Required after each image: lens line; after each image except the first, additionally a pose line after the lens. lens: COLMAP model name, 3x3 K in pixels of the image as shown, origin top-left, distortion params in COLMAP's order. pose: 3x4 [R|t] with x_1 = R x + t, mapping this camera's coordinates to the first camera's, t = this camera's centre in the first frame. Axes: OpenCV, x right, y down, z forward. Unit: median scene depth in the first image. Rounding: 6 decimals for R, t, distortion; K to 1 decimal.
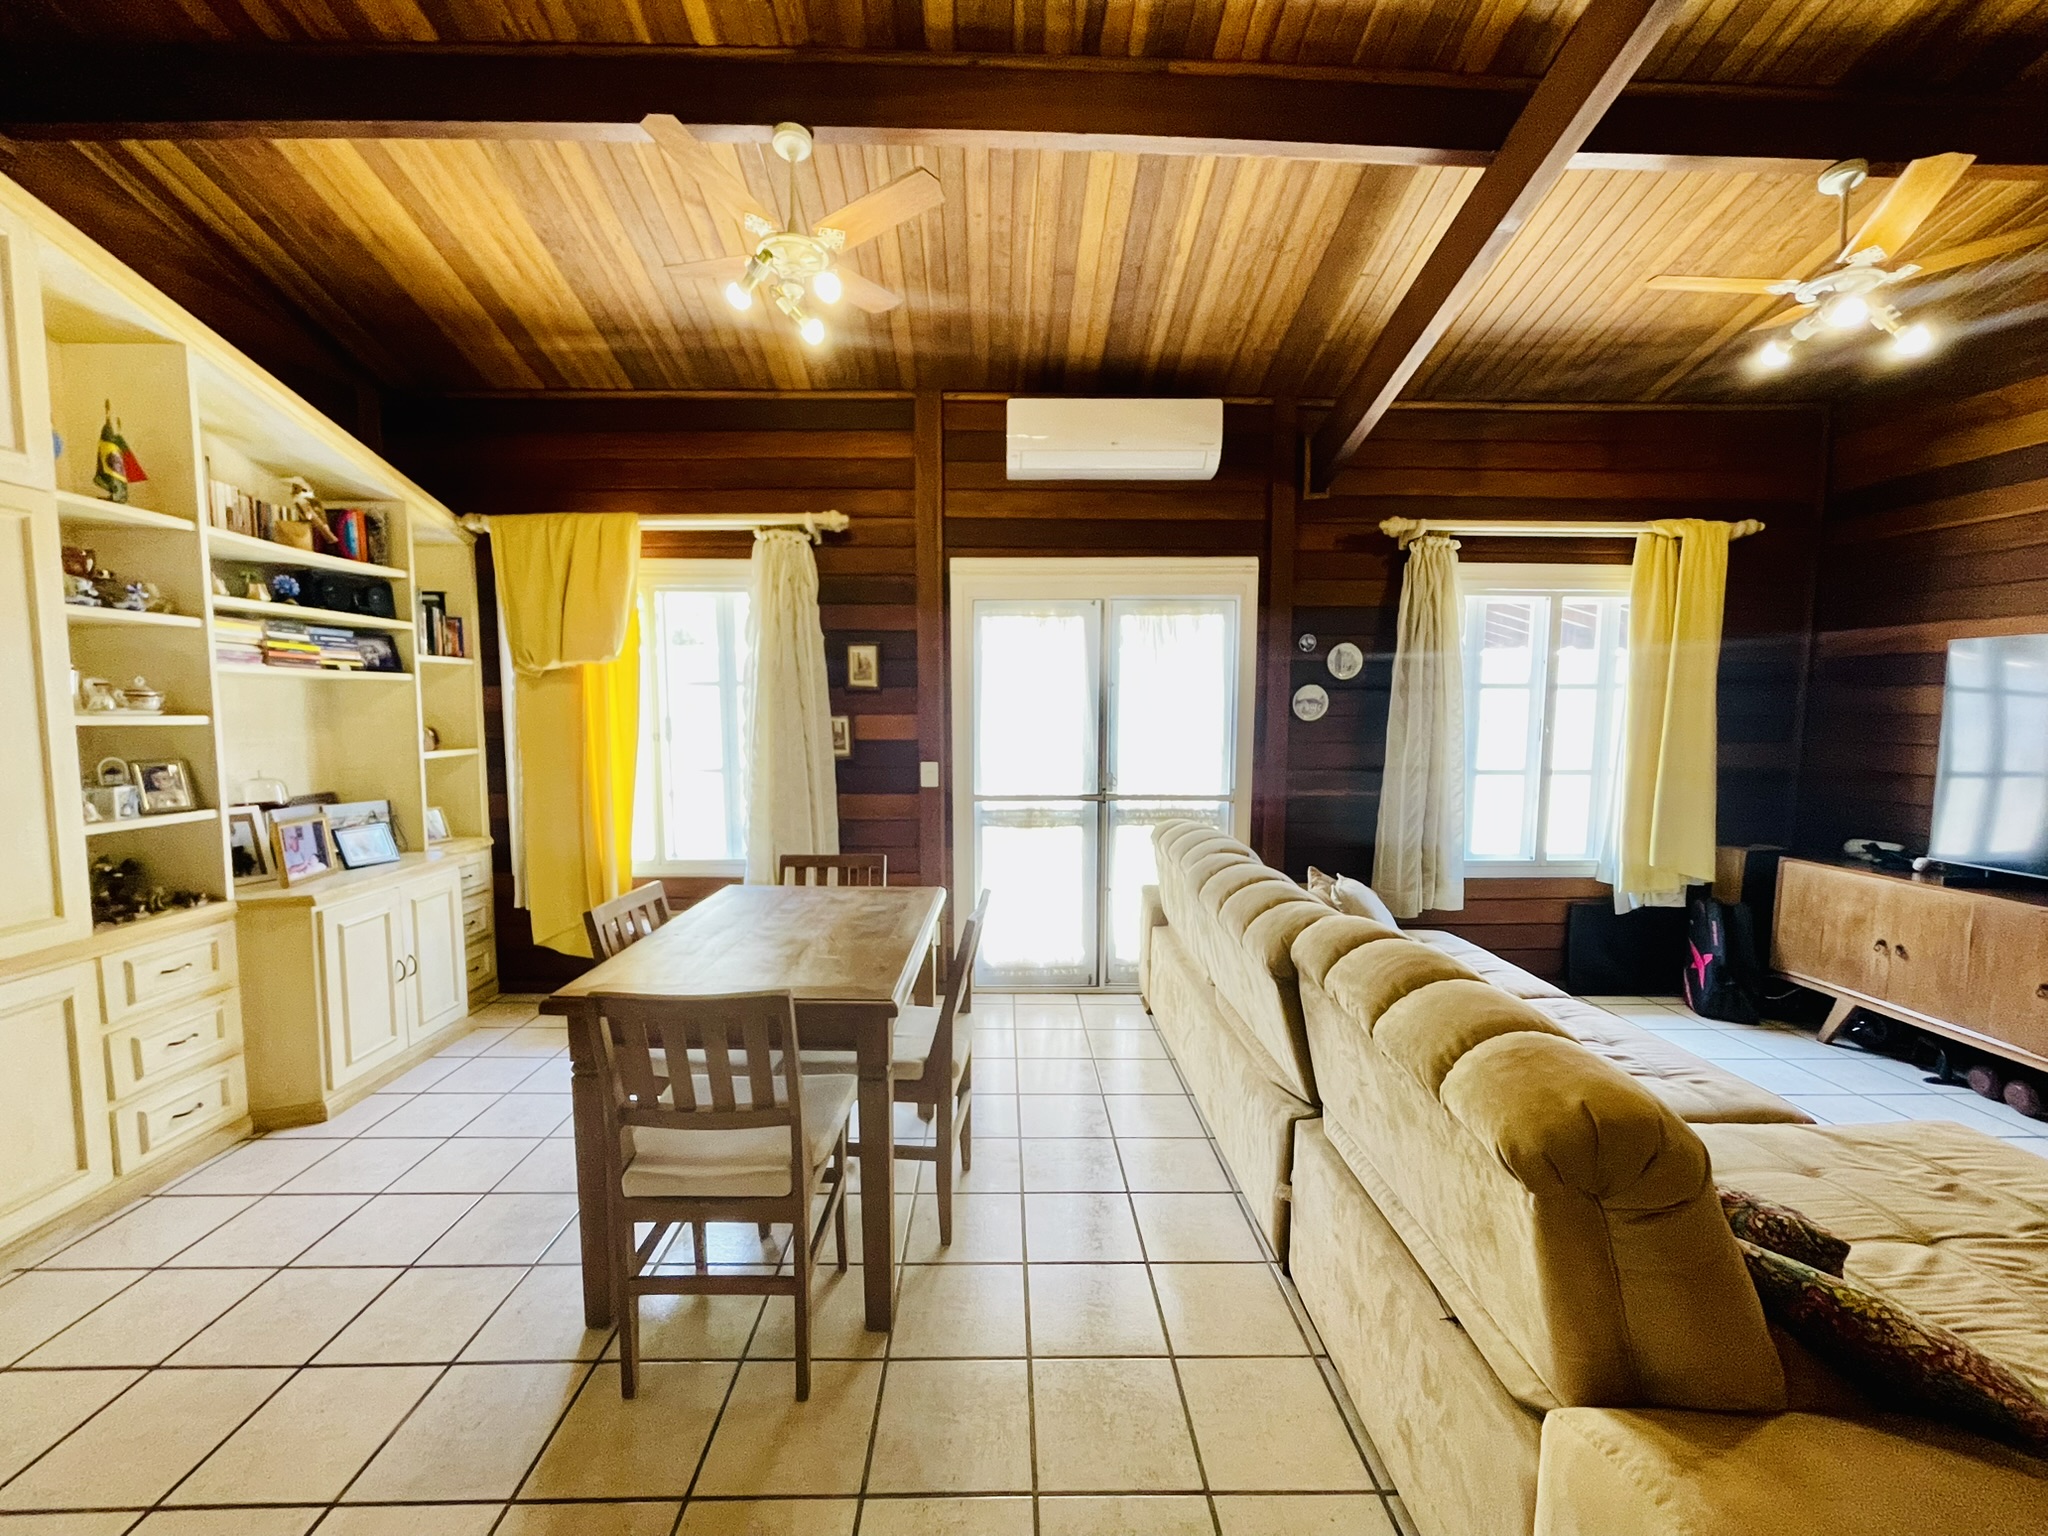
lens RADIAL K [[826.1, 0, 1009.3], [0, 826.1, 792.6], [0, 0, 1]] dist [-0.007254, -0.000201]
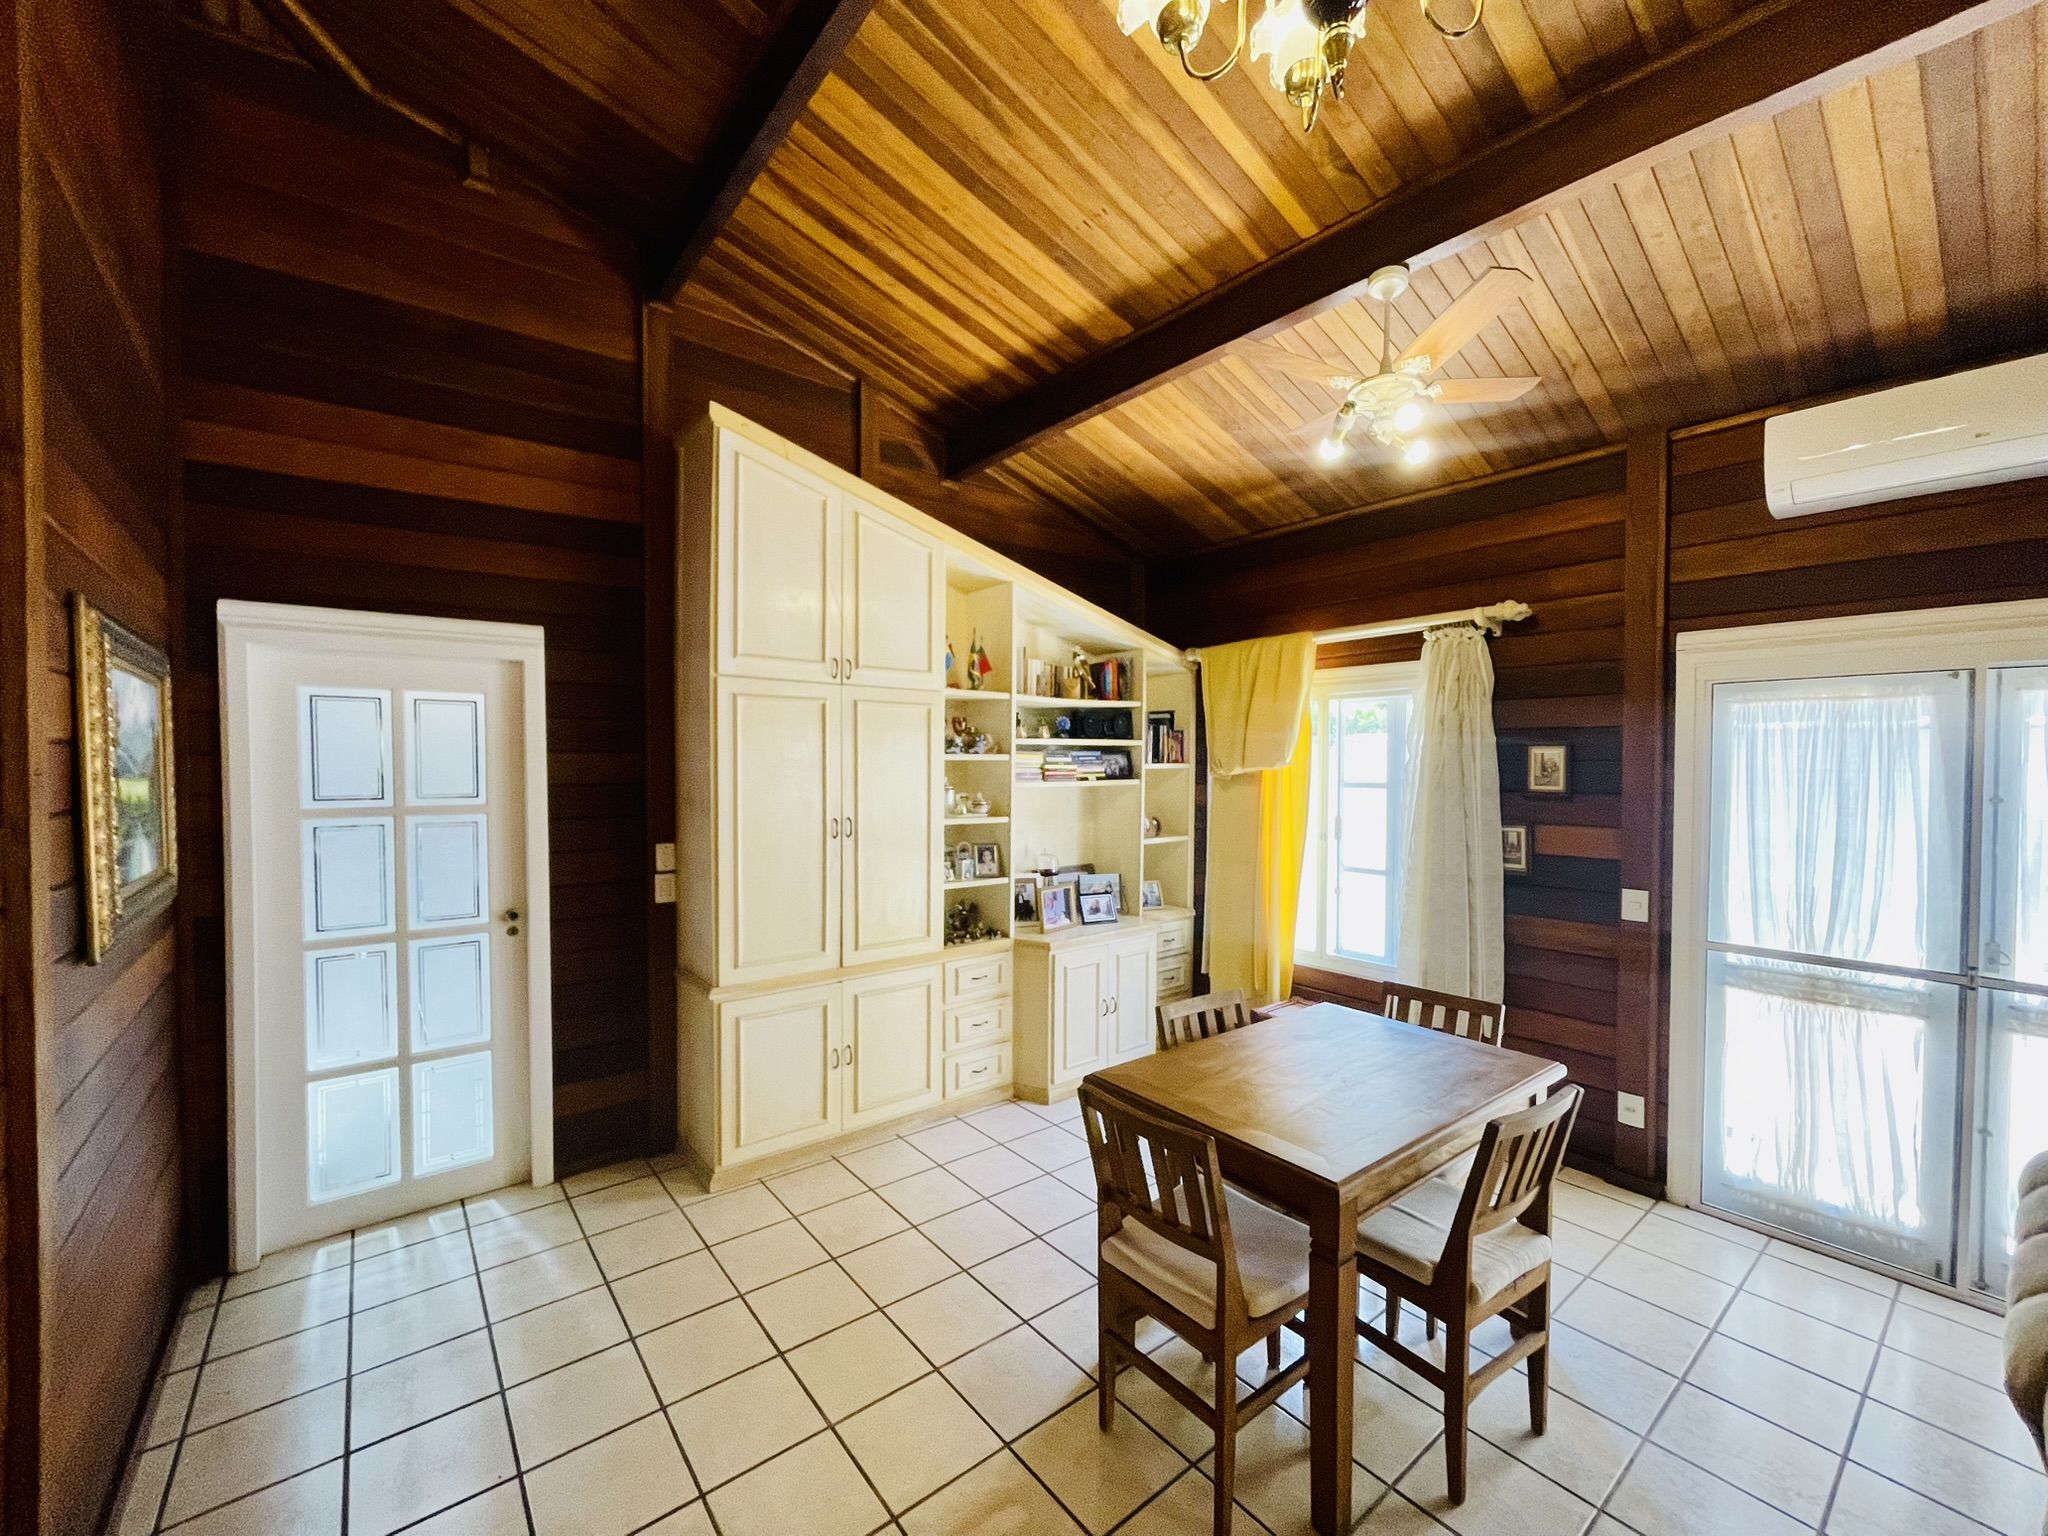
lens RADIAL K [[819.7, 0, 991.7], [0, 819.7, 802.4], [0, 0, 1]] dist [-0.005581, -0.000106]
pose [[0.596341, 0.031905, -0.802097, 0.196464], [-0.074094, 0.997132, -0.015424, -0.077894], [0.799304, 0.068628, 0.596995, 0.043814]]
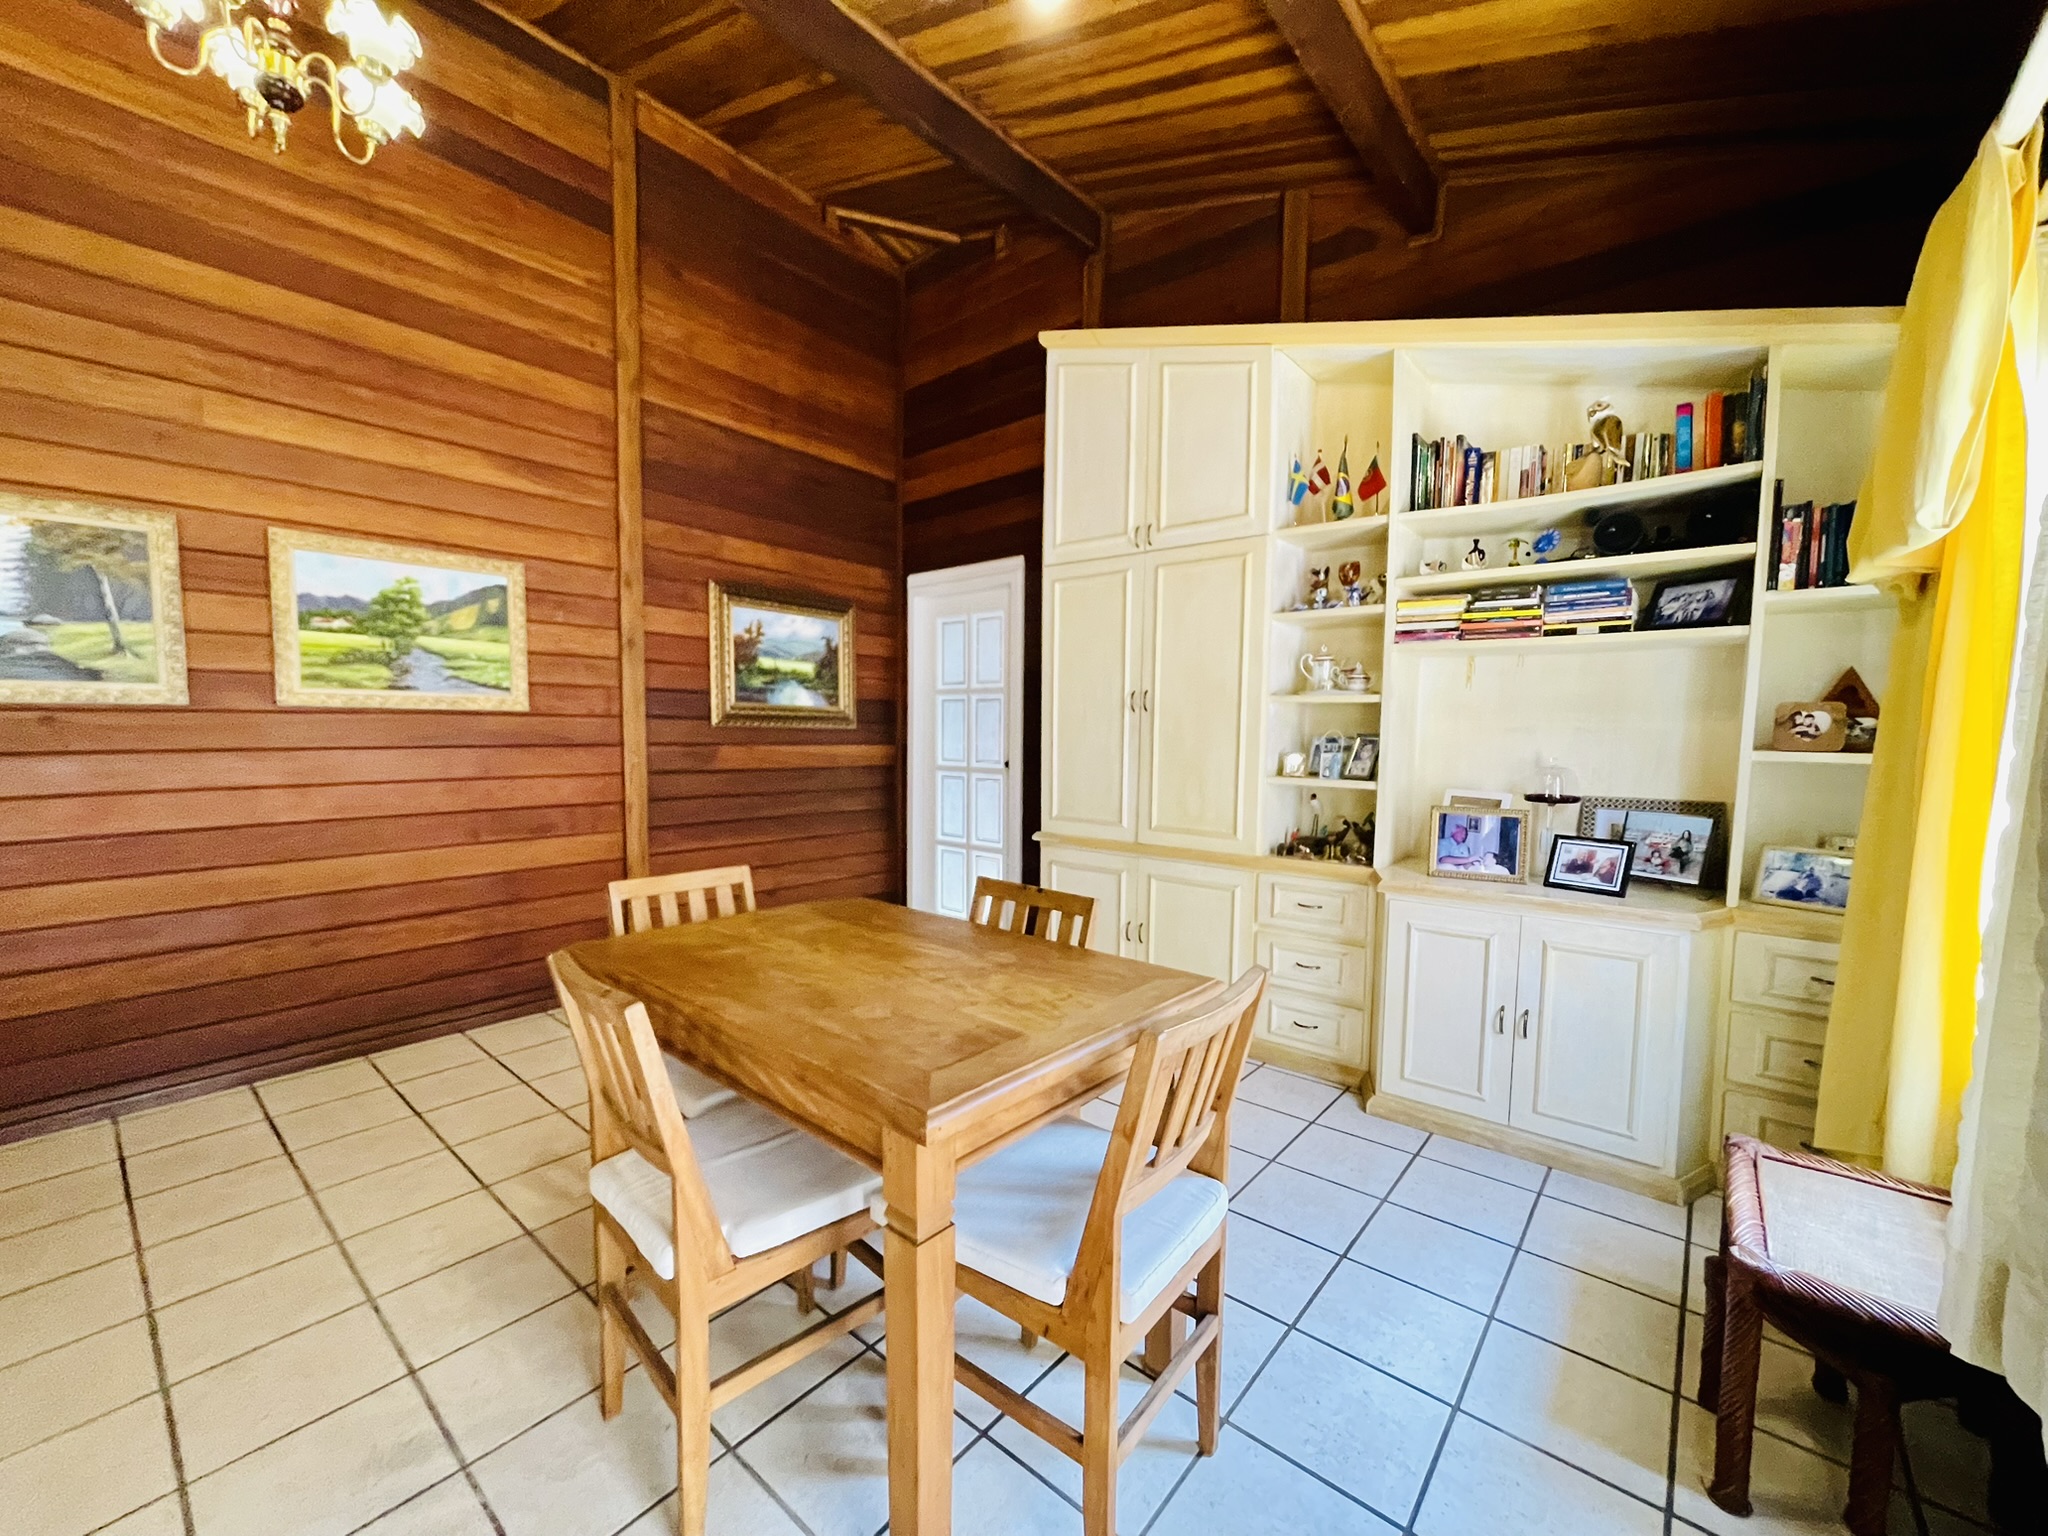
lens RADIAL K [[826.1, 0, 1009.3], [0, 826.1, 792.6], [0, 0, 1]] dist [-0.007254, -0.000201]
pose [[-0.654960, 0.041857, -0.754503, 0.136535], [-0.090910, 0.986848, 0.133663, -0.055450], [0.750175, 0.156136, -0.642541, 1.109632]]
